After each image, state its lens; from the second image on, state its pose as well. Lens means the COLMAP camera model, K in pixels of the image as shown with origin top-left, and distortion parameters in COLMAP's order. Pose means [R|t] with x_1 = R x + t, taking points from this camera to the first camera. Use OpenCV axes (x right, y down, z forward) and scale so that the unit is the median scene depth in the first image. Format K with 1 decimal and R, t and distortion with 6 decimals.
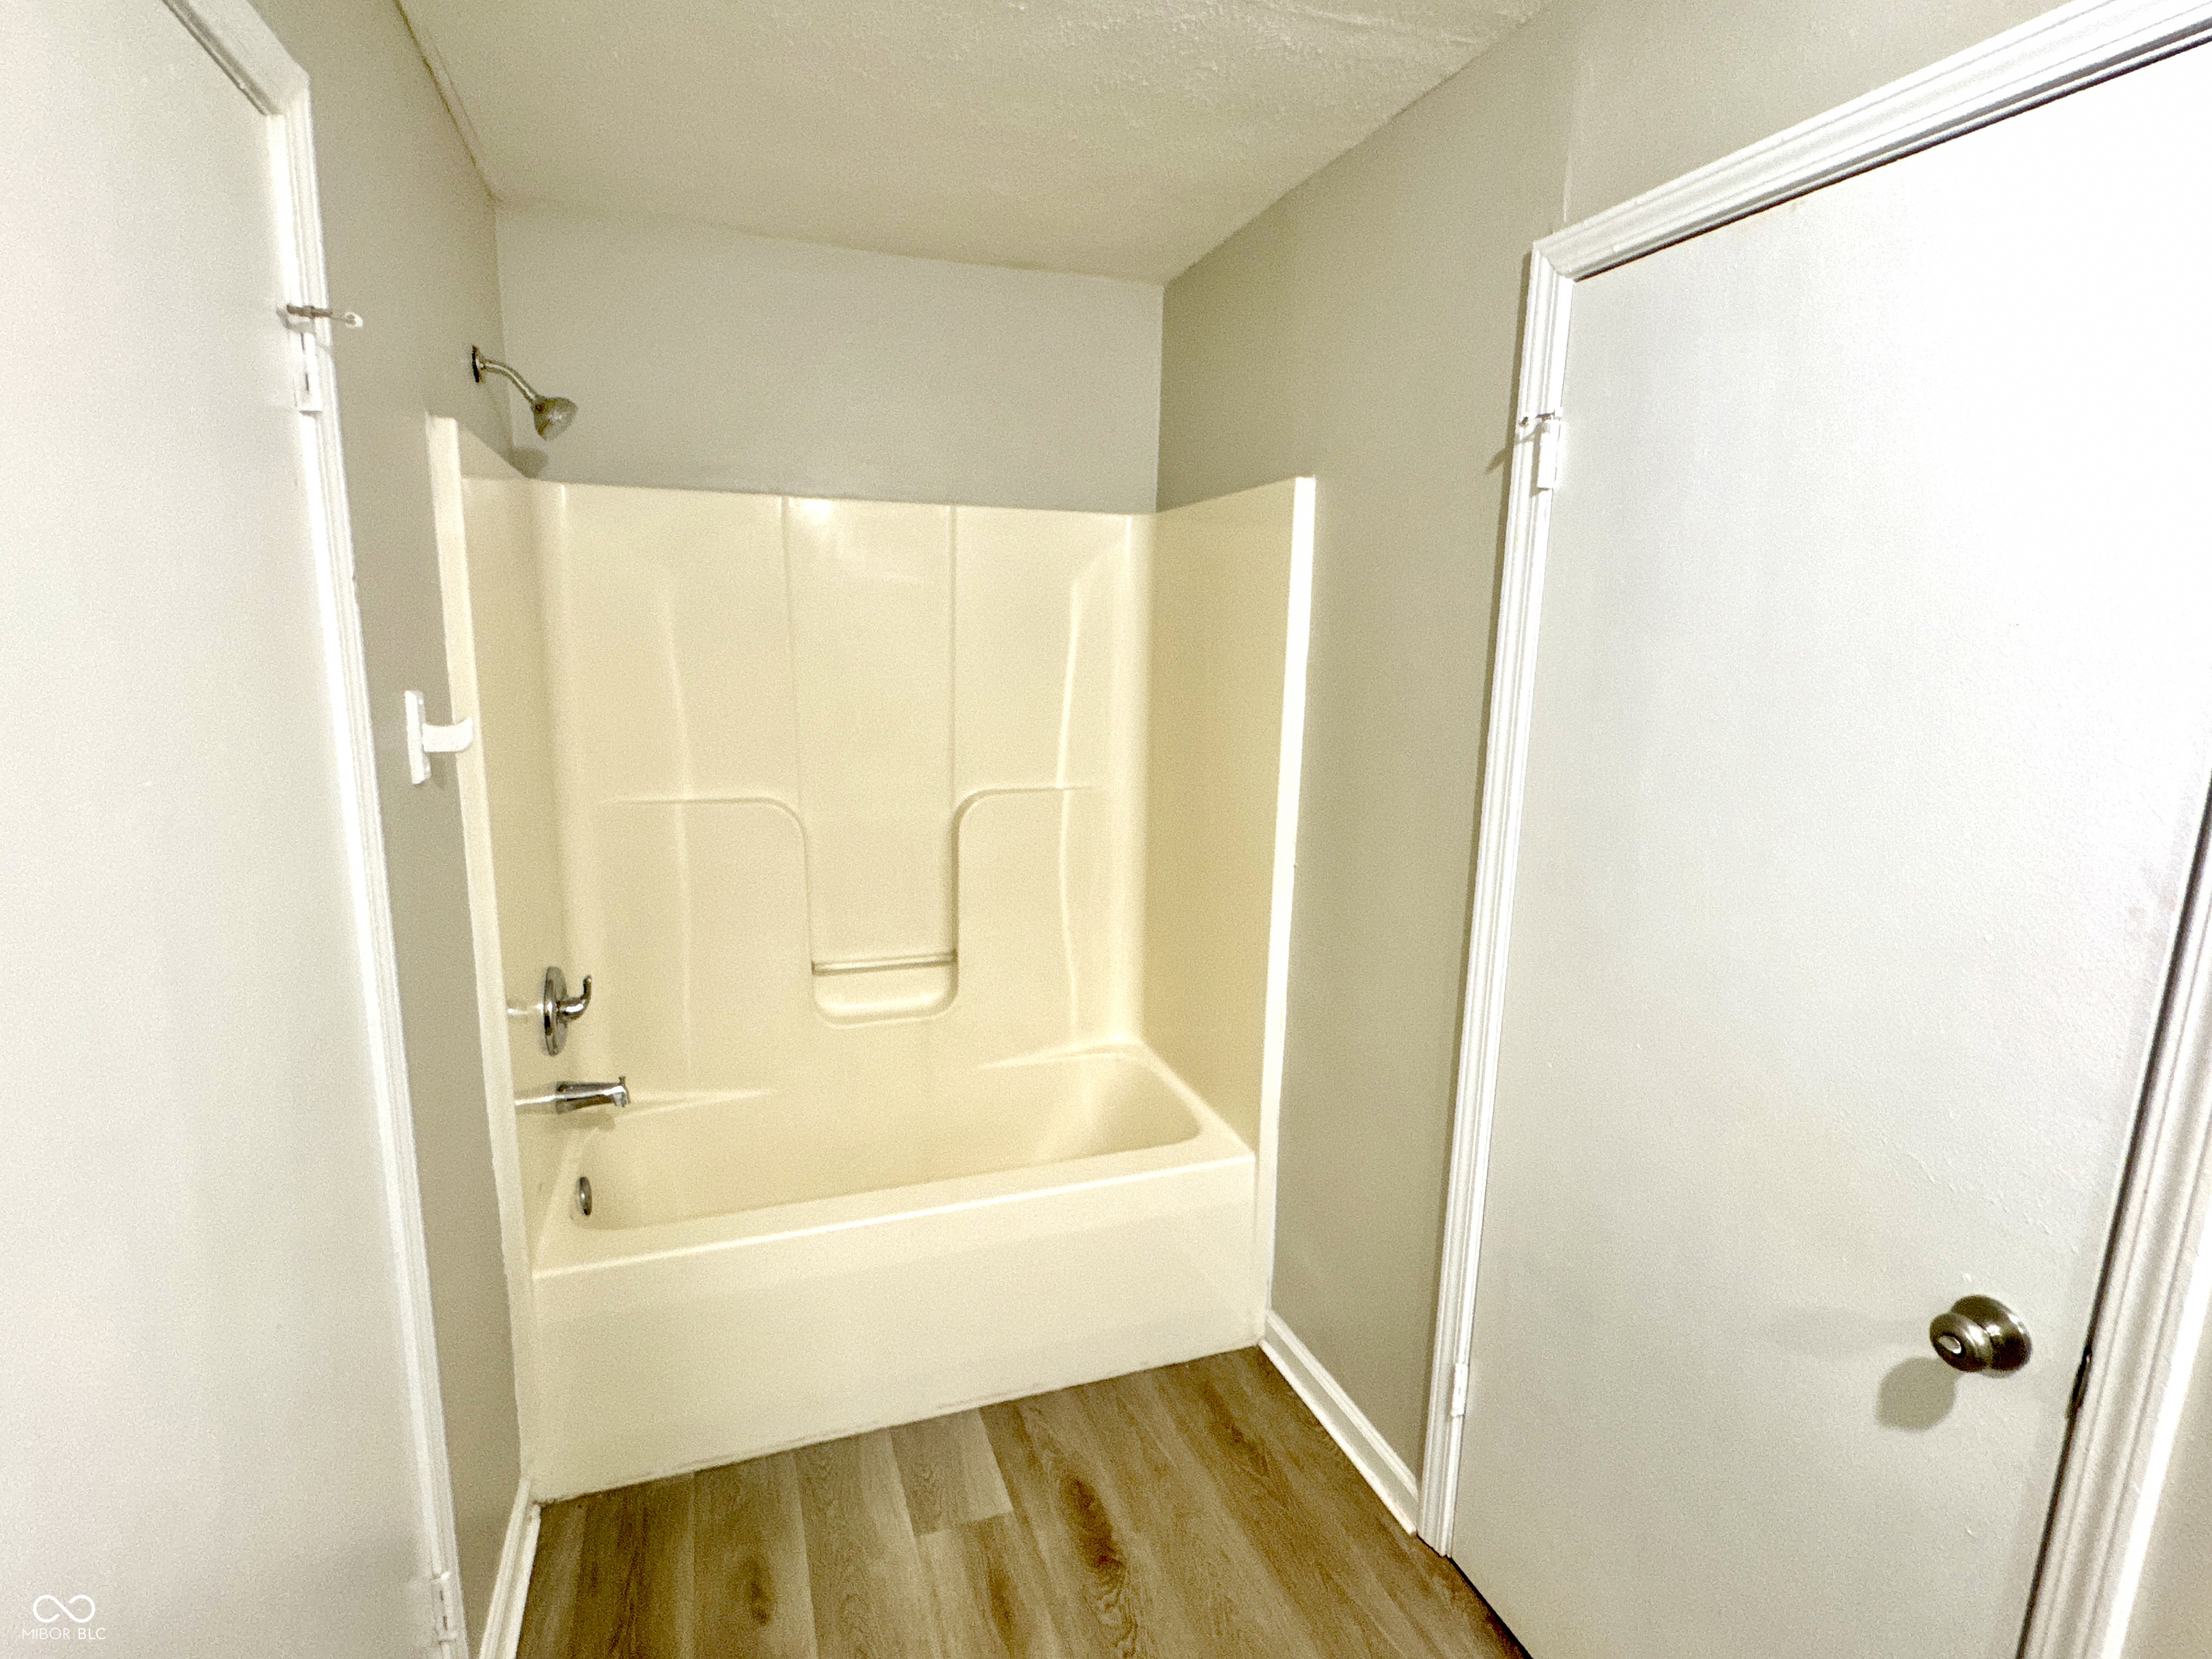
lens RADIAL K [[1059.2, 0, 1100.3], [0, 1059.2, 830.6], [0, 0, 1]] dist [-0.003612, 0.000980]
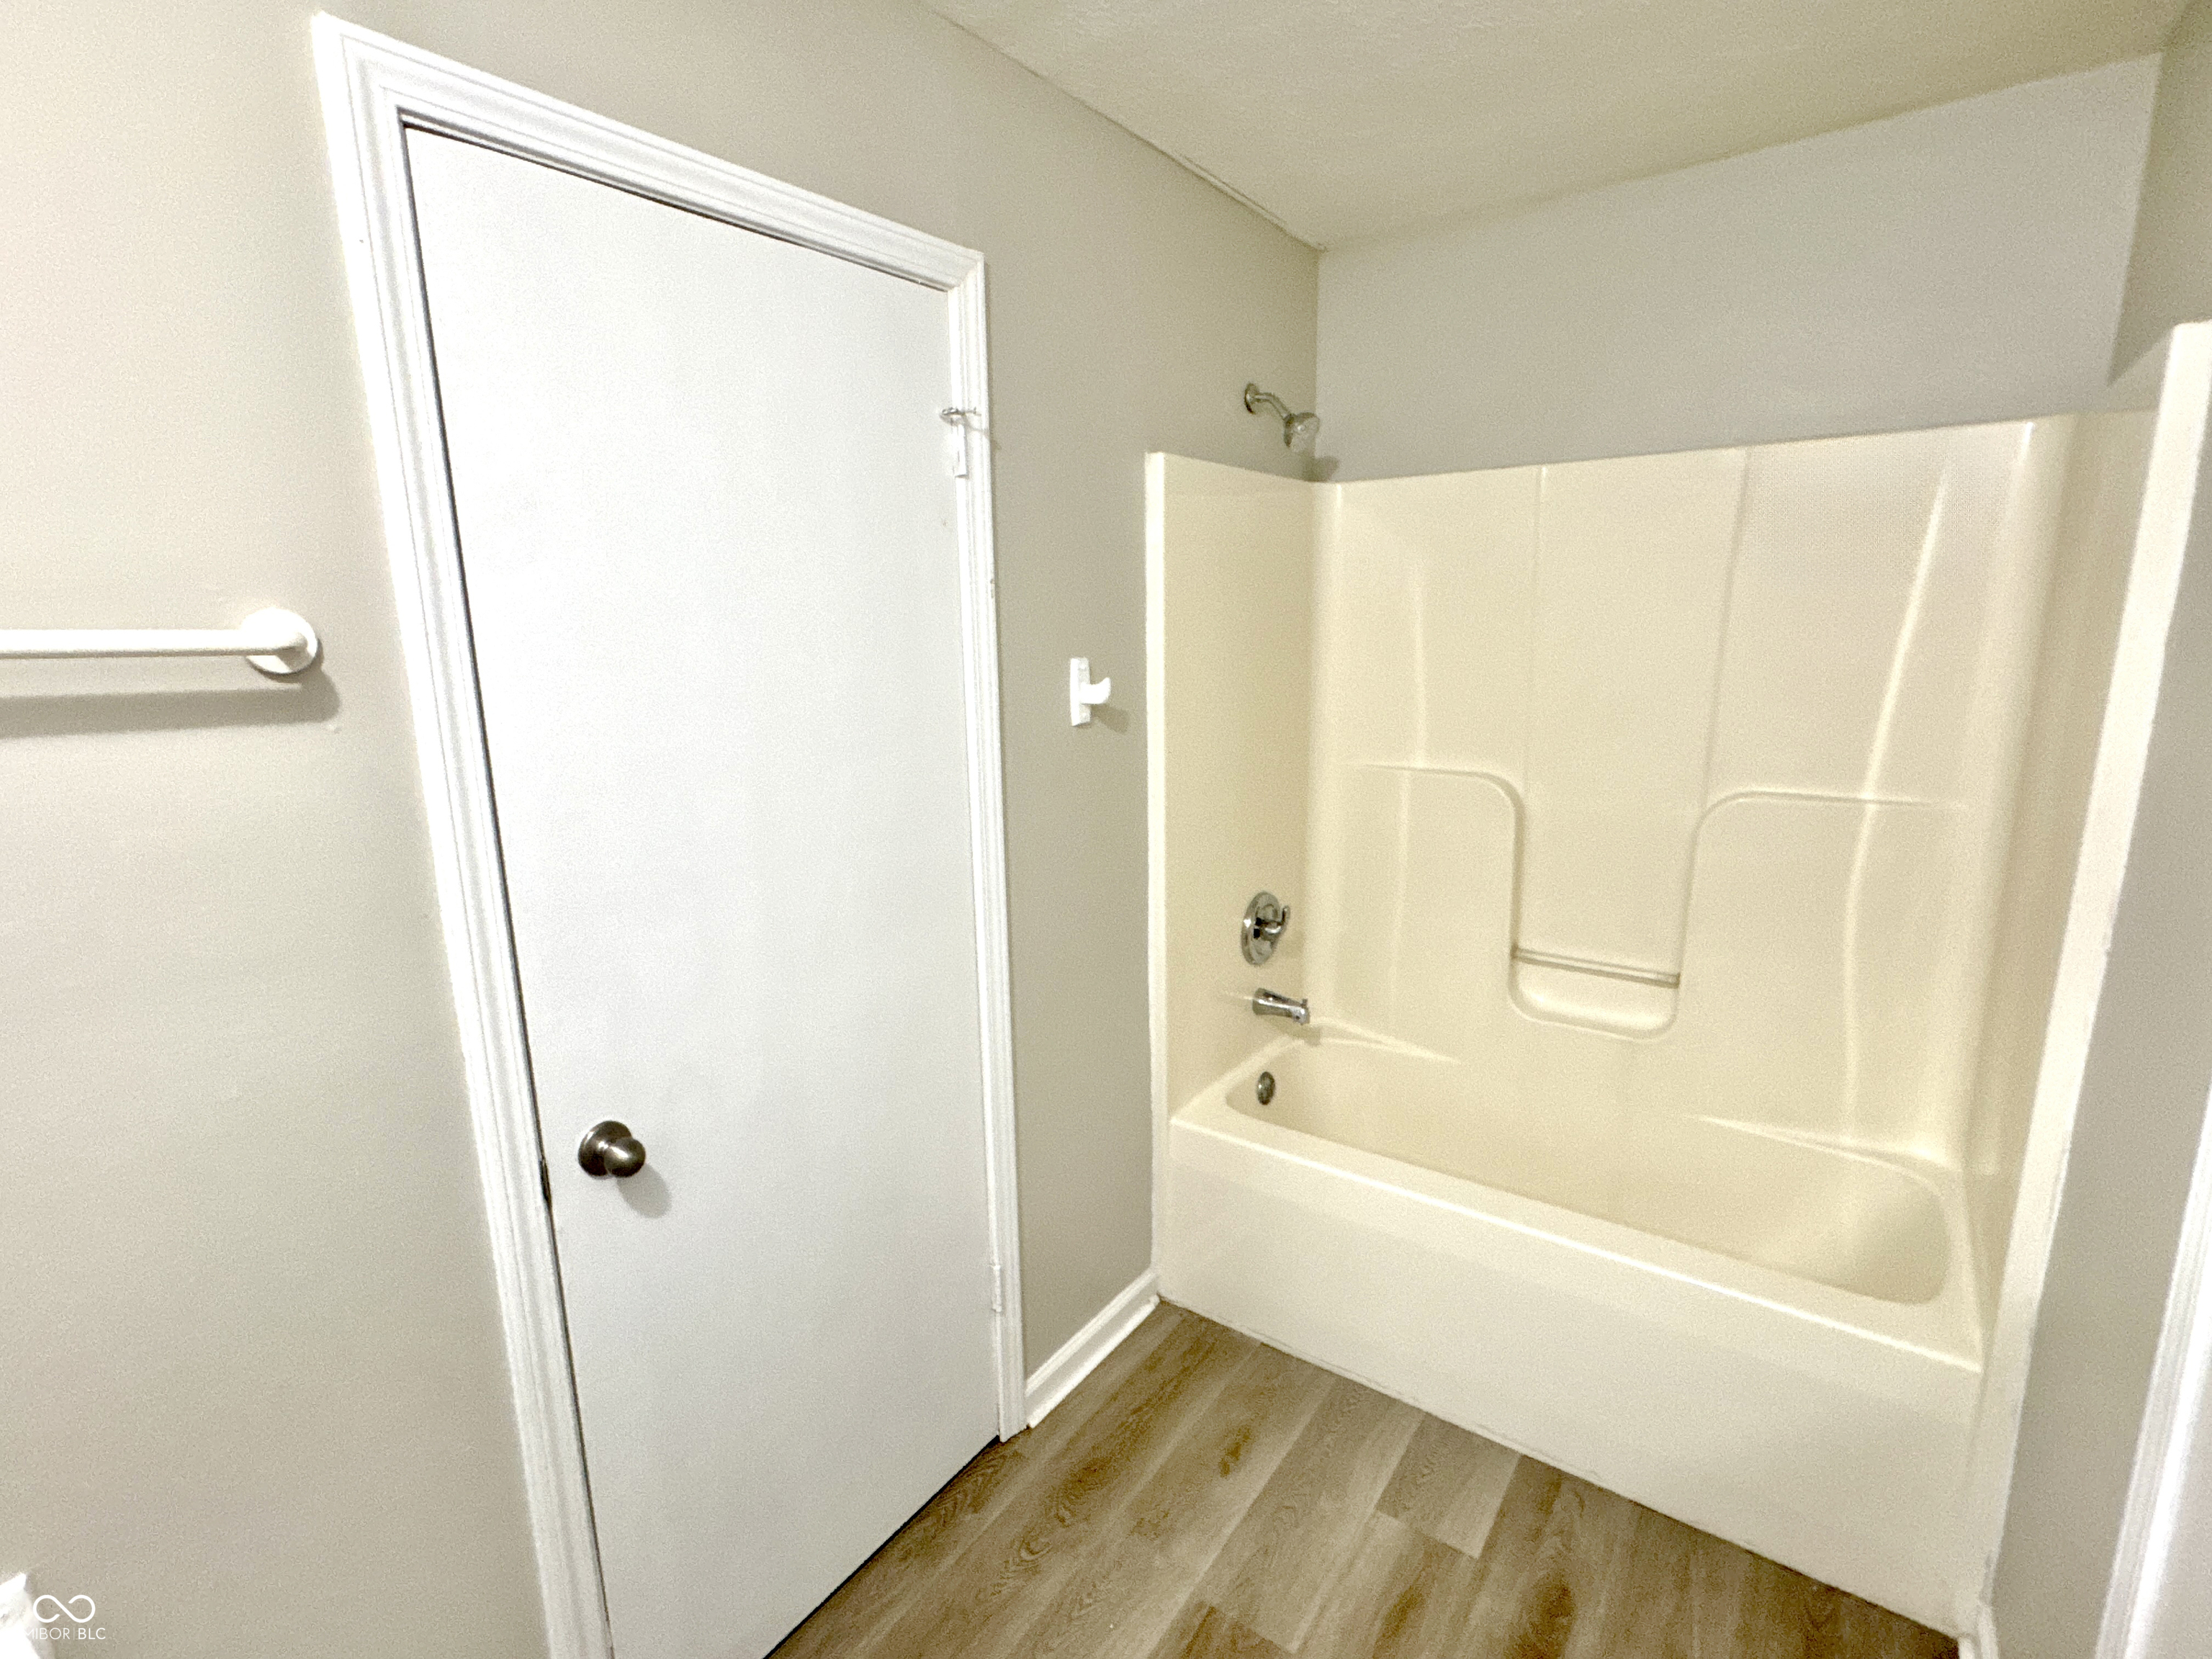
lens RADIAL K [[1059.2, 0, 1100.3], [0, 1059.2, 830.6], [0, 0, 1]] dist [-0.003612, 0.000980]
pose [[0.561079, 0.134129, -0.816823, 0.363406], [-0.122425, 0.989379, 0.078370, -0.013211], [0.818659, 0.056027, 0.571541, 0.156461]]
